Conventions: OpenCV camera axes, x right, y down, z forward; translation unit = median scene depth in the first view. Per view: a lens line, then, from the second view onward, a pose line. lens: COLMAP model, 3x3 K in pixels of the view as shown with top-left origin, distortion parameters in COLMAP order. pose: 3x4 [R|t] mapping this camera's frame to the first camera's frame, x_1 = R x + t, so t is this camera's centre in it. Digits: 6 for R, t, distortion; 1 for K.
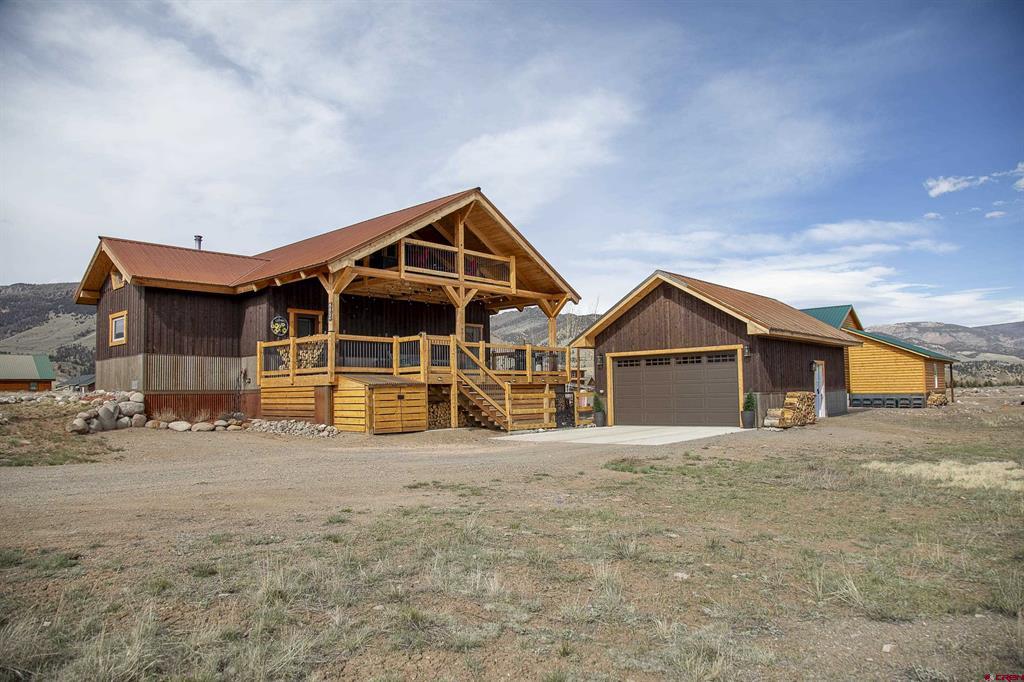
lens RADIAL K [[694.1, 0, 512.3], [0, 694.1, 337.5], [0, 0, 1]] dist [-0.052860, 0.012642]
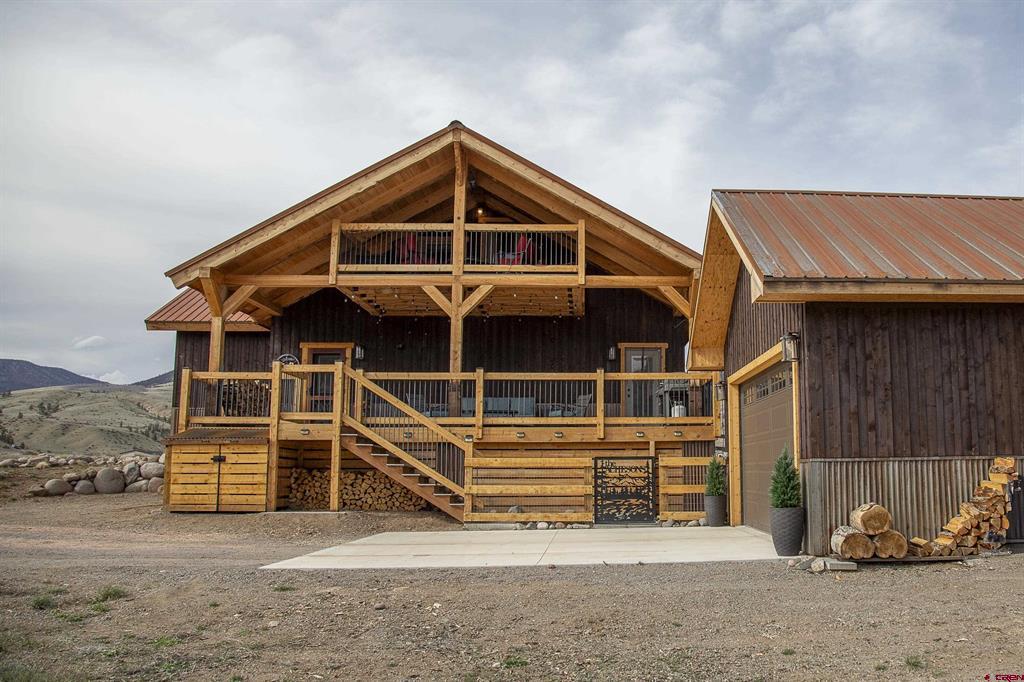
lens RADIAL K [[885.2, 0, 562.7], [0, 885.2, 348.0], [0, 0, 1]] dist [-0.016751, -0.003954]
pose [[0.685907, -0.080716, -0.723199, 0.588288], [0.047578, 0.996677, -0.066115, 0.042855], [0.726132, 0.010941, 0.687468, 0.547458]]
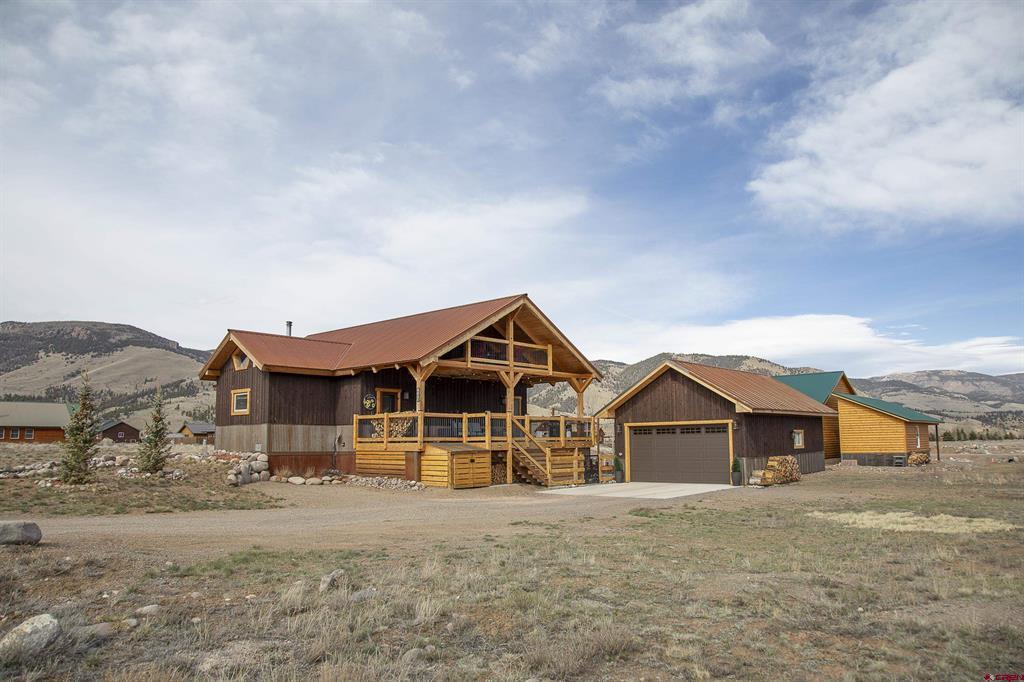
lens RADIAL K [[709.8, 0, 517.7], [0, 709.8, 348.4], [0, 0, 1]] dist [-0.056270, 0.010330]
pose [[0.999954, 0.009252, -0.002459, -0.061521], [-0.009367, 0.998616, -0.051755, -0.050041], [0.001977, 0.051775, 0.998657, -0.311087]]
